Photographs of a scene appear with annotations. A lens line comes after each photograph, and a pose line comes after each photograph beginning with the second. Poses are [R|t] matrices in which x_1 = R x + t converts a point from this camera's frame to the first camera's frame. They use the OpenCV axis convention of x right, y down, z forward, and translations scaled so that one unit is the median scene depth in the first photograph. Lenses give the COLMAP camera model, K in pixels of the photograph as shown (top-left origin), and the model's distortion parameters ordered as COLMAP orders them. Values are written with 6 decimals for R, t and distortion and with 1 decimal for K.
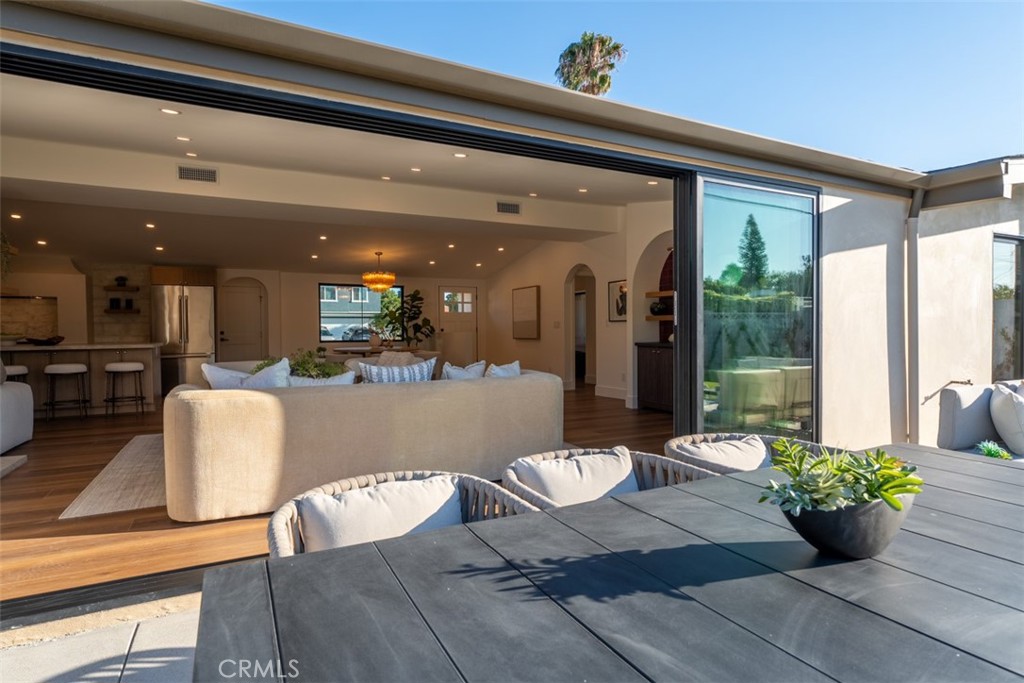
lens RADIAL K [[556.0, 0, 522.2], [0, 556.0, 335.8], [0, 0, 1]] dist [-0.000979, 0.002346]
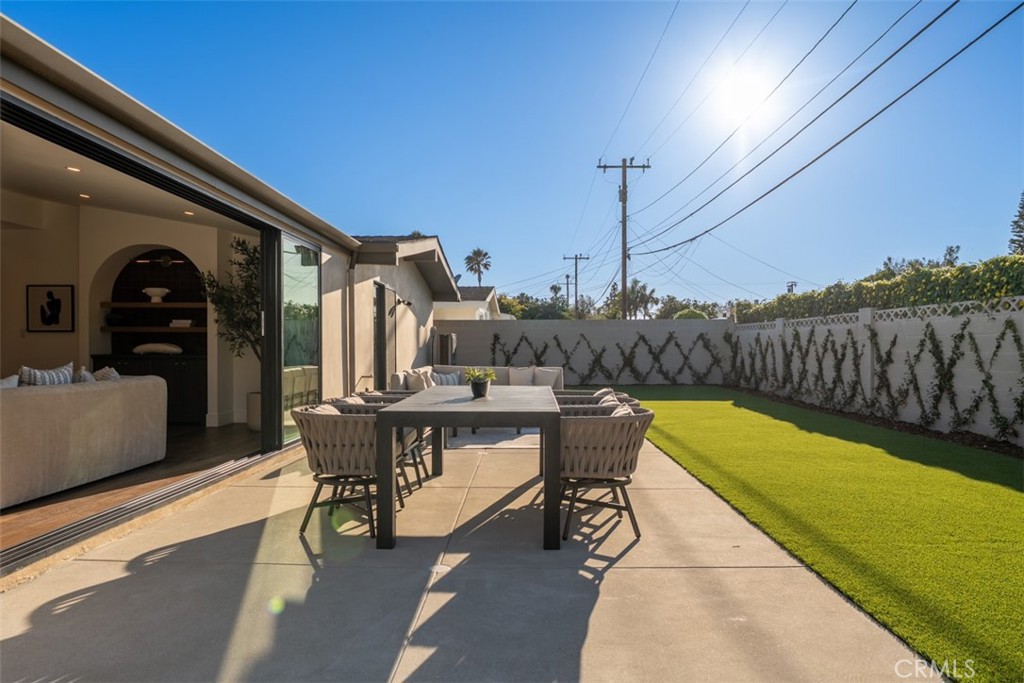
lens RADIAL K [[695.6, 0, 513.4], [0, 695.6, 342.8], [0, 0, 1]] dist [0.010458, -0.008097]
pose [[0.483460, 0.009906, 0.875310, -0.481814], [0.005456, 0.999882, -0.014330, 0.013304], [-0.875349, 0.011703, 0.483349, -0.200415]]
